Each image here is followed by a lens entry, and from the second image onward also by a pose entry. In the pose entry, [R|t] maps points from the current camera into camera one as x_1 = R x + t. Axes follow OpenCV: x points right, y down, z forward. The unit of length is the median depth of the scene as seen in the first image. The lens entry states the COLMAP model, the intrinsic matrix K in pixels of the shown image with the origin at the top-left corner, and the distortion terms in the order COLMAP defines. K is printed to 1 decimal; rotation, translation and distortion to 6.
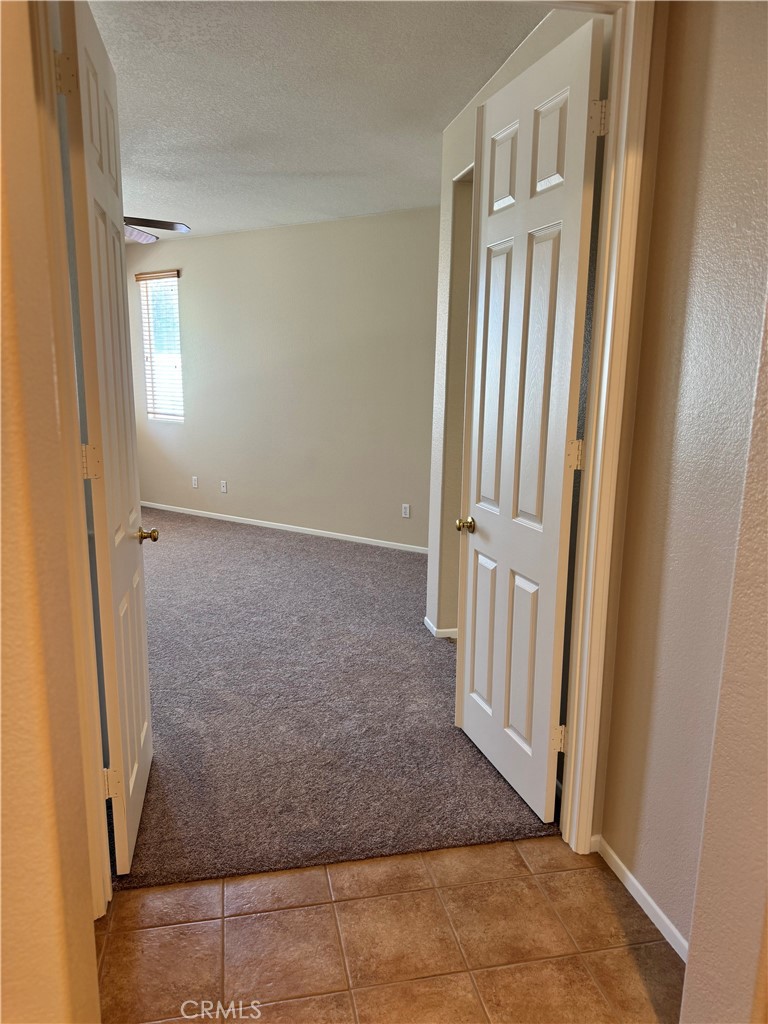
lens RADIAL K [[732.4, 0, 393.8], [0, 732.4, 512.4], [0, 0, 1]] dist [0.053125, -0.048733]
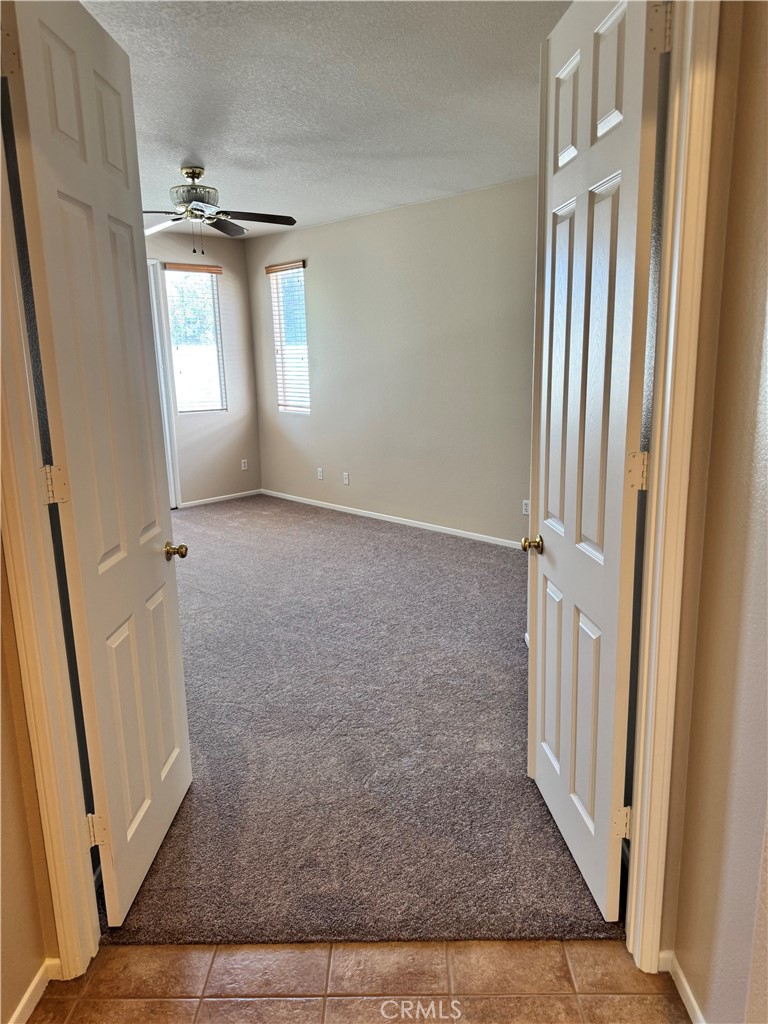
lens RADIAL K [[732.4, 0, 398.2], [0, 732.4, 506.3], [0, 0, 1]] dist [0.053125, -0.048733]
pose [[0.975075, 0.012323, -0.221534, 0.143275], [-0.008456, 0.999795, 0.018396, -0.044535], [0.221715, -0.016064, 0.974979, 0.149685]]
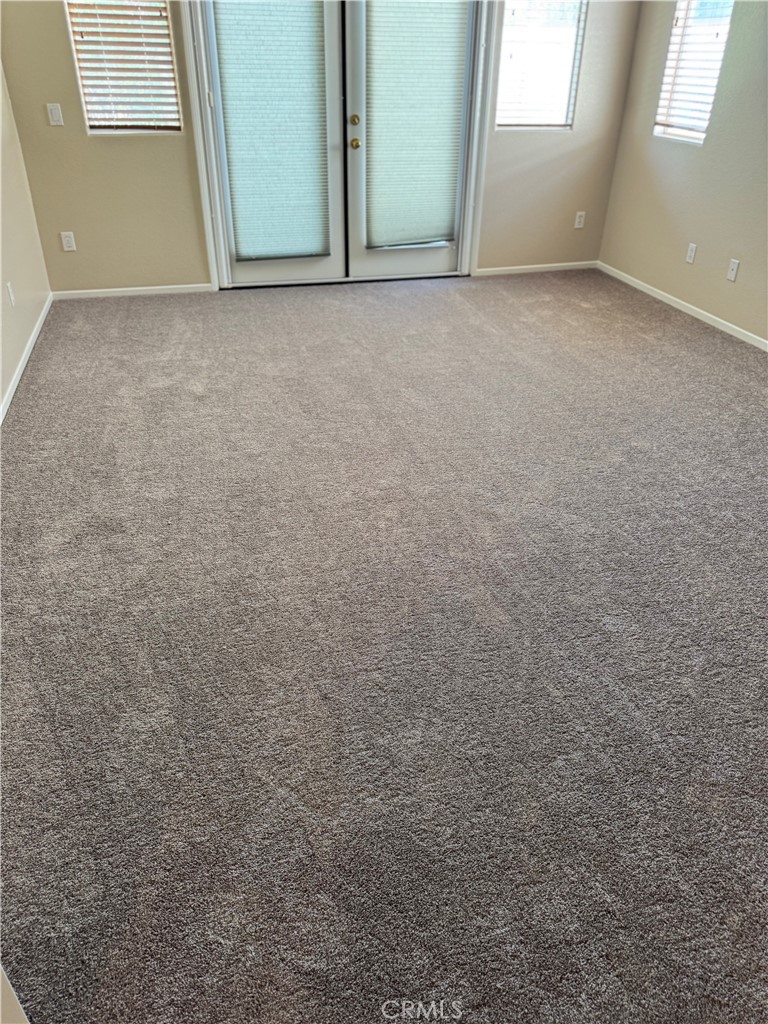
lens RADIAL K [[732.4, 0, 378.4], [0, 732.4, 501.6], [0, 0, 1]] dist [0.053125, -0.048733]
pose [[0.732409, 0.345133, -0.586907, -0.079893], [-0.130405, 0.917151, 0.376601, -0.135351], [0.668260, -0.199291, 0.716737, 0.941382]]
